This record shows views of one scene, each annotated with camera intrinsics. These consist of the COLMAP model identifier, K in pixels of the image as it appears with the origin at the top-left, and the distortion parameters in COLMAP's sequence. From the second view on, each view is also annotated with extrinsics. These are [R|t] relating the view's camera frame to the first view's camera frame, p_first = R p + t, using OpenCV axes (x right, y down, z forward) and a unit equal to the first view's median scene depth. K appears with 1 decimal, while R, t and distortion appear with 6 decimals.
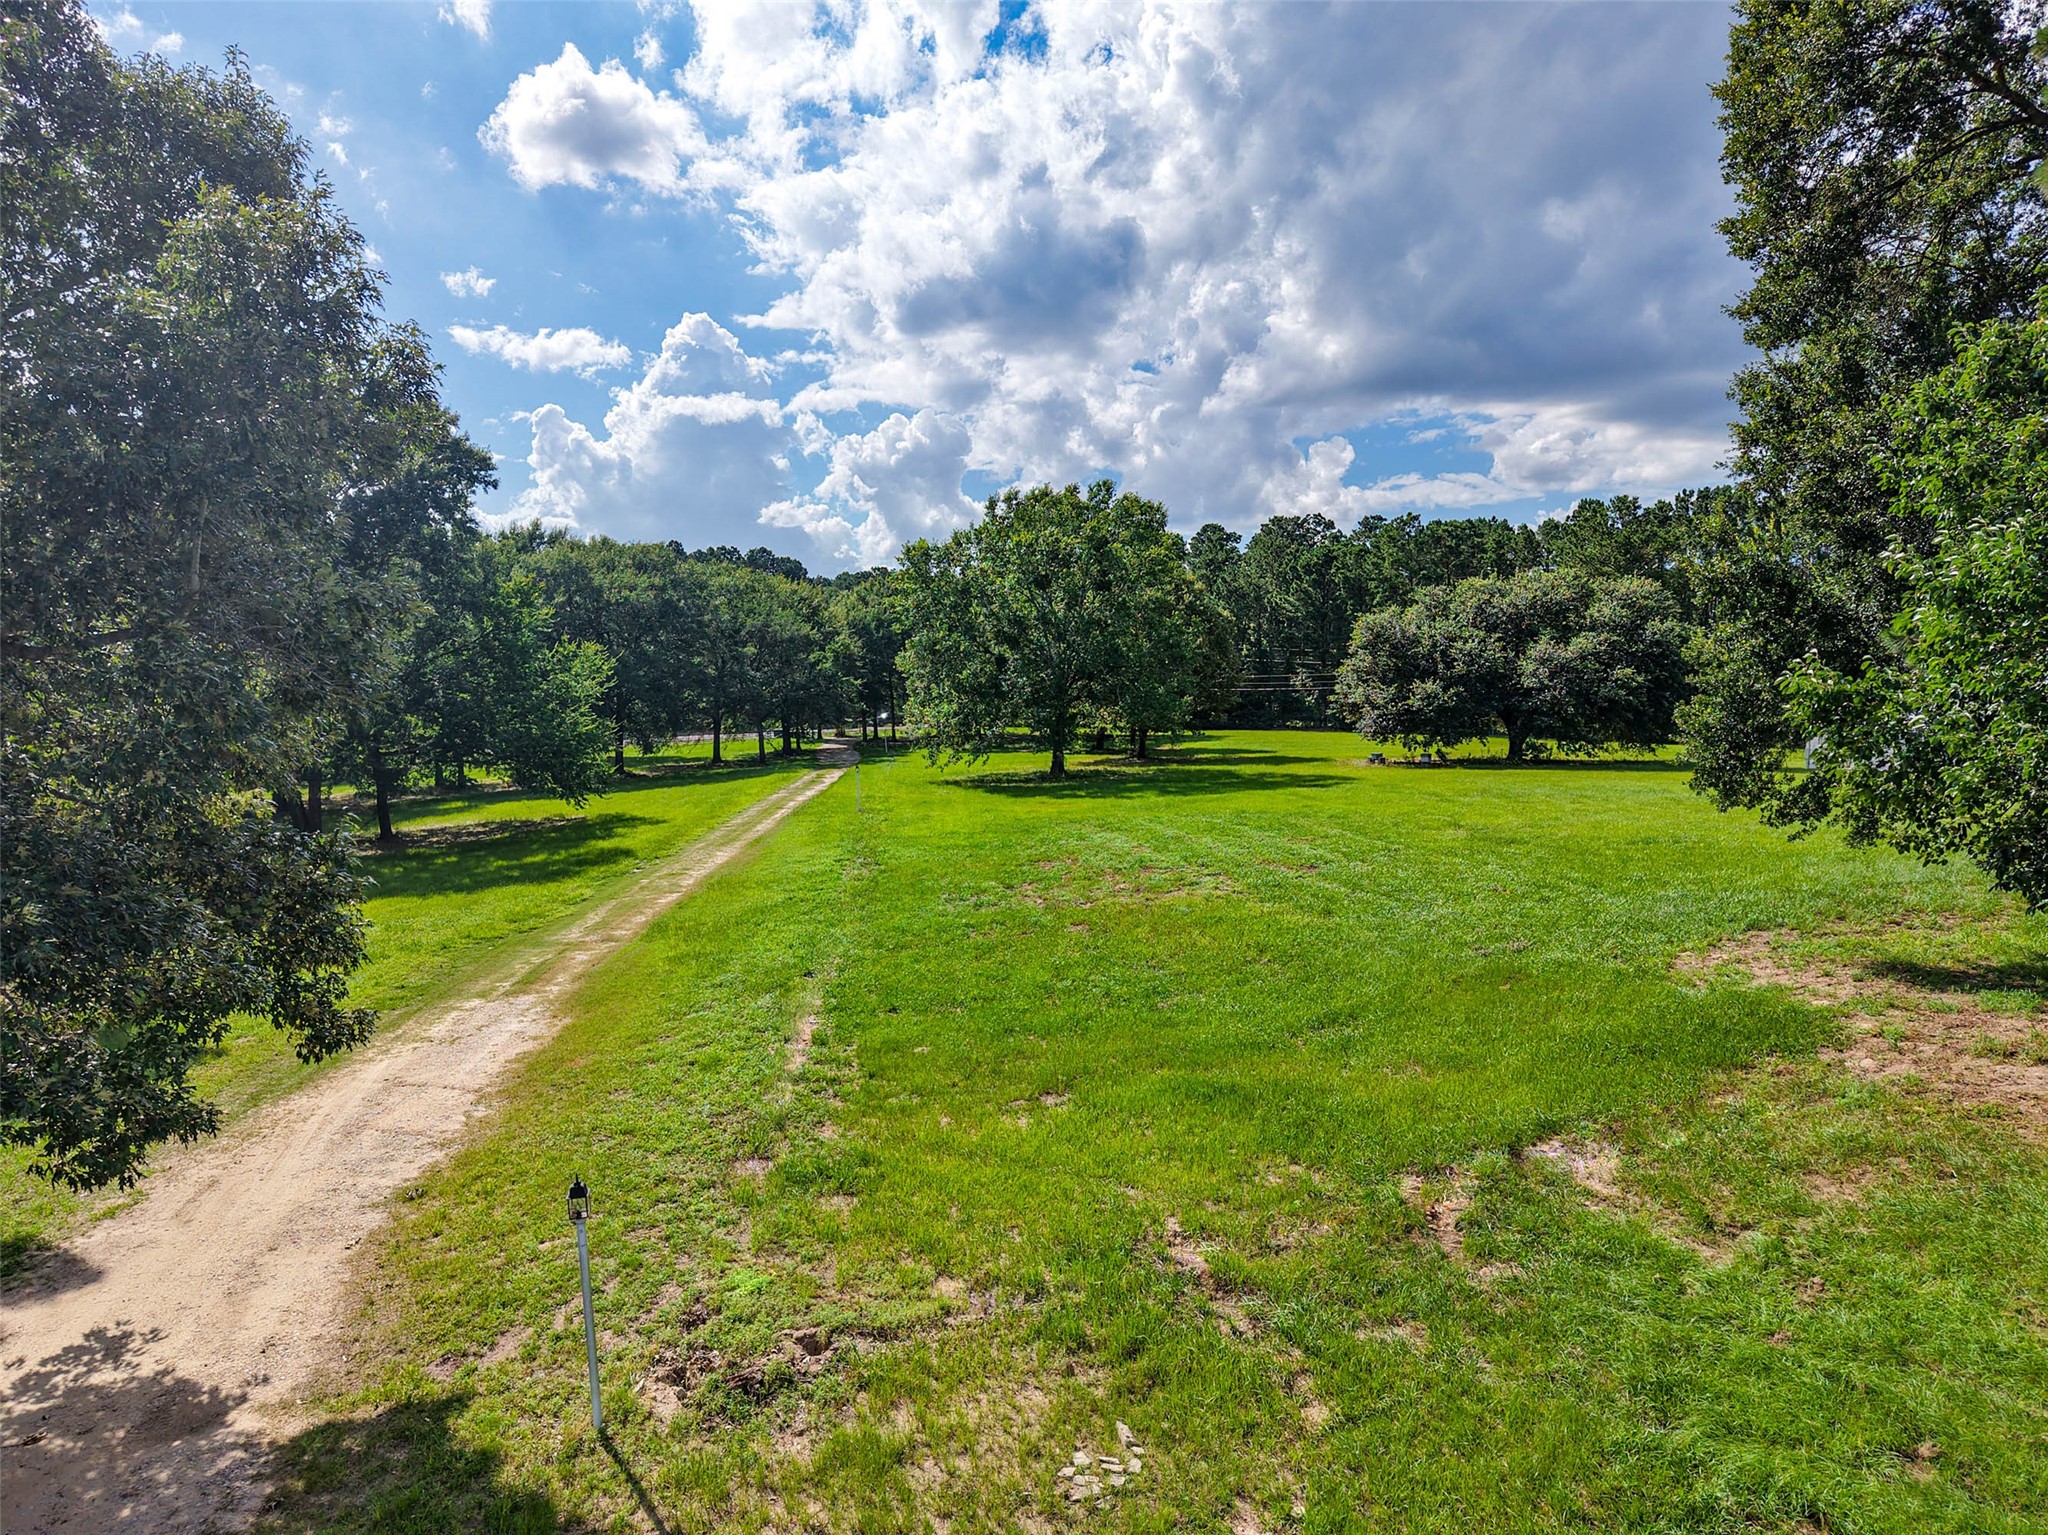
lens RADIAL K [[1379.5, 0, 1022.2], [0, 1379.5, 778.6], [0, 0, 1]] dist [0.026645, -0.008659]
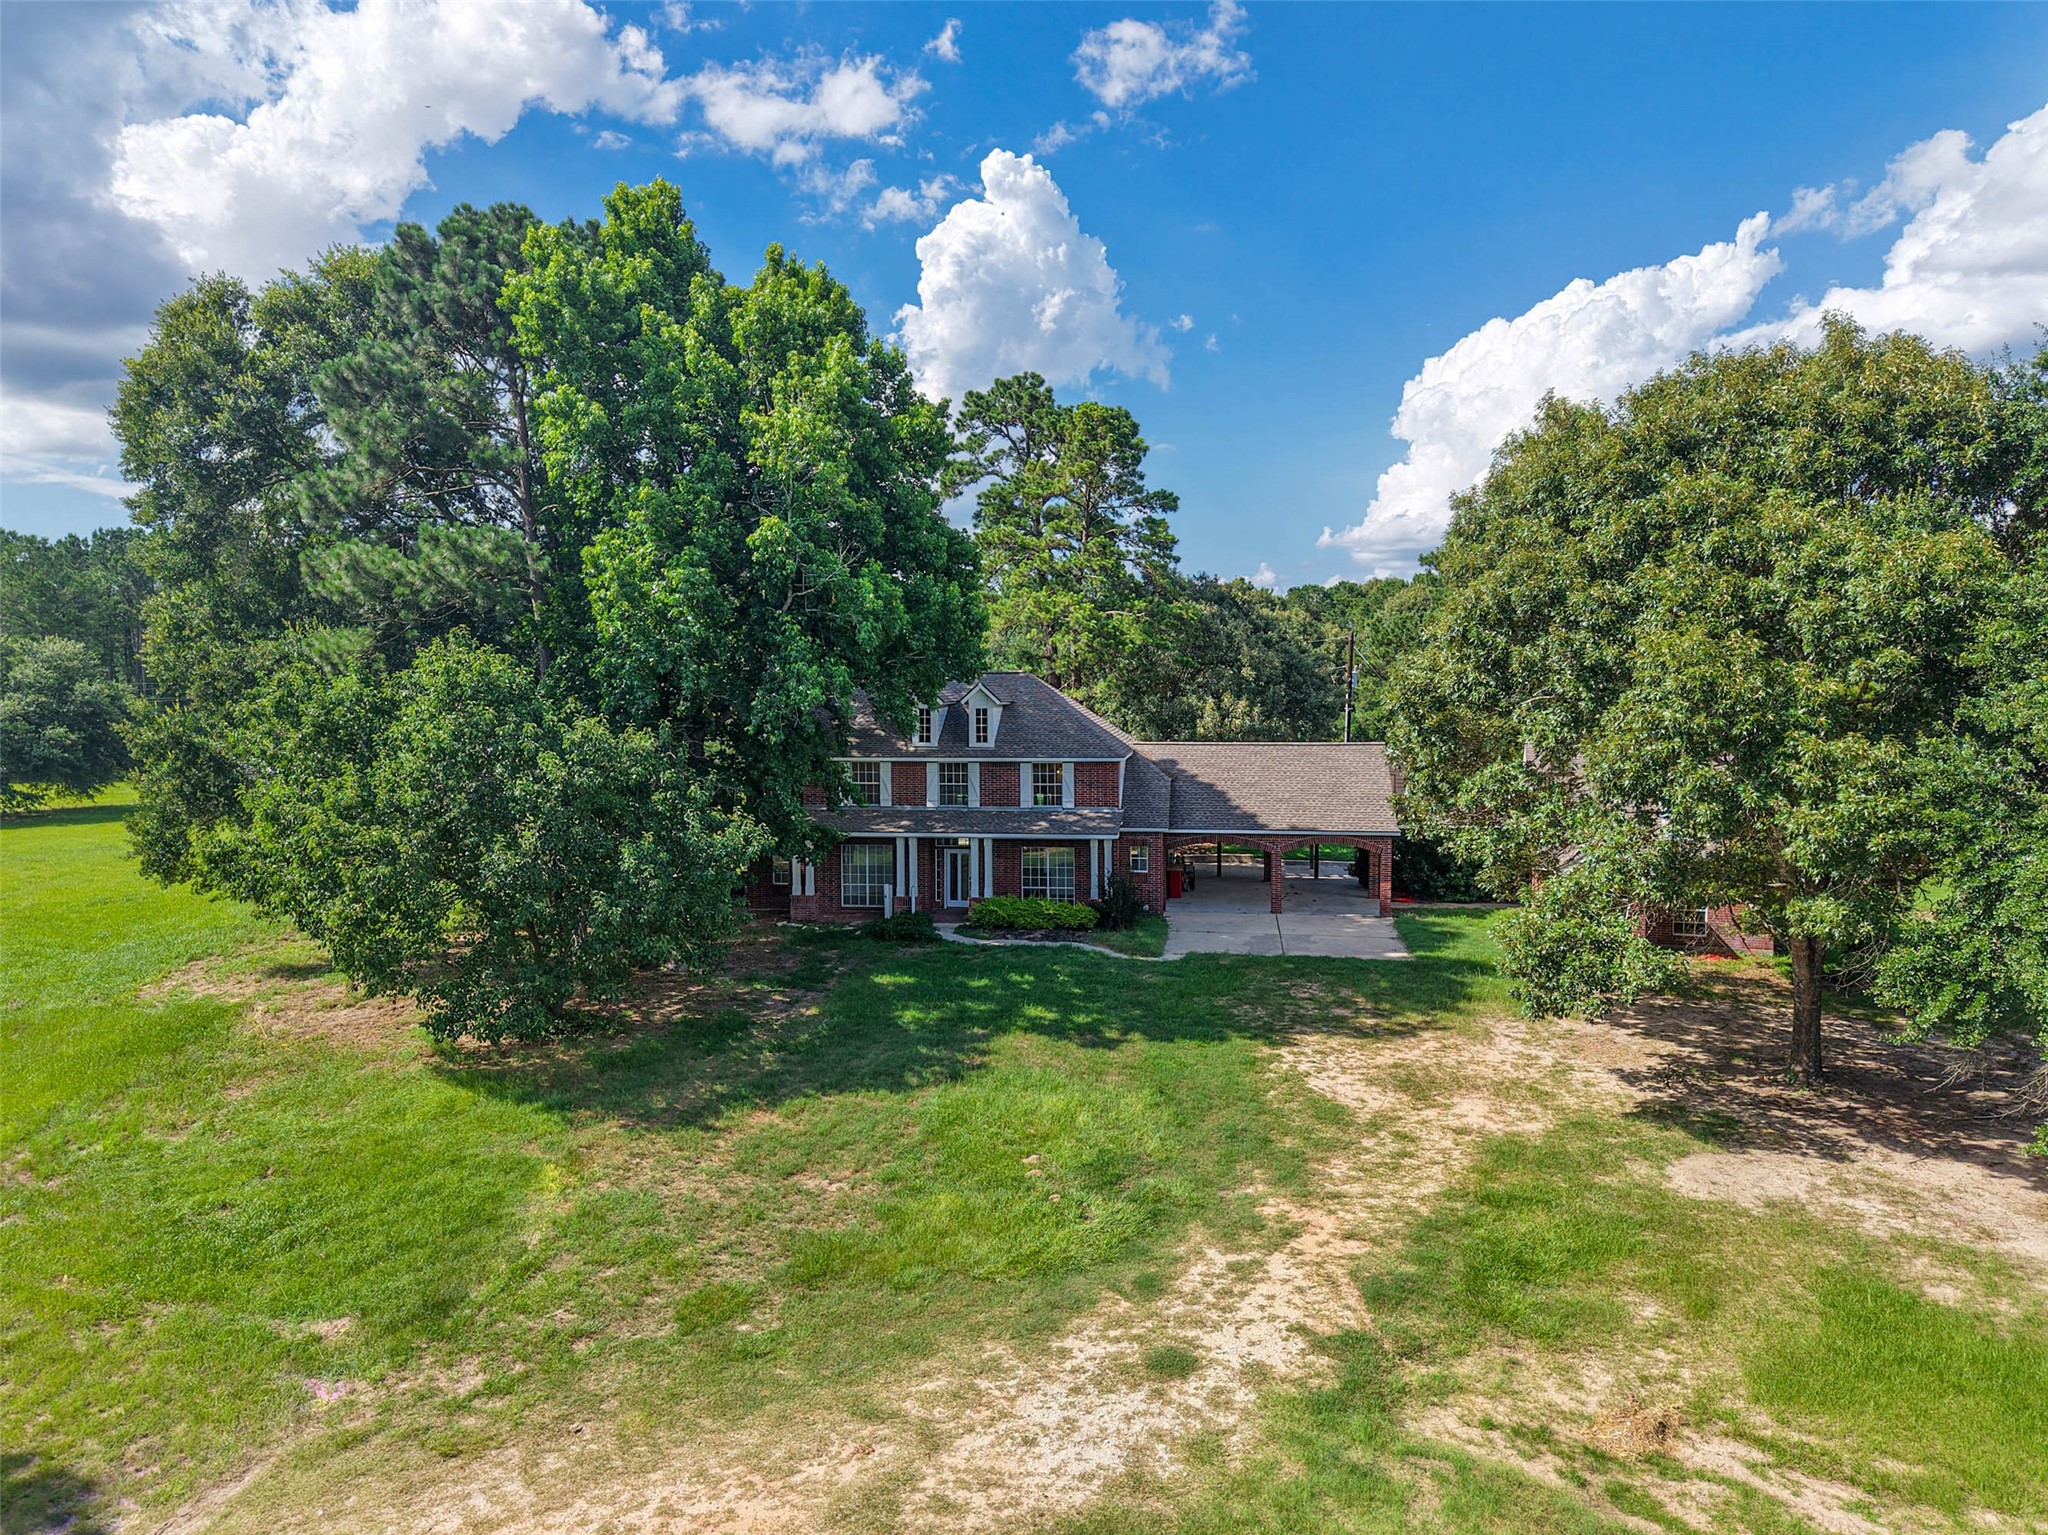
lens RADIAL K [[1379.5, 0, 1022.2], [0, 1379.5, 778.6], [0, 0, 1]] dist [0.026645, -0.008659]
pose [[0.520323, -0.070254, 0.851075, -0.294816], [0.069529, 0.996787, 0.039774, -0.091753], [-0.851134, 0.038479, 0.523536, -0.602440]]
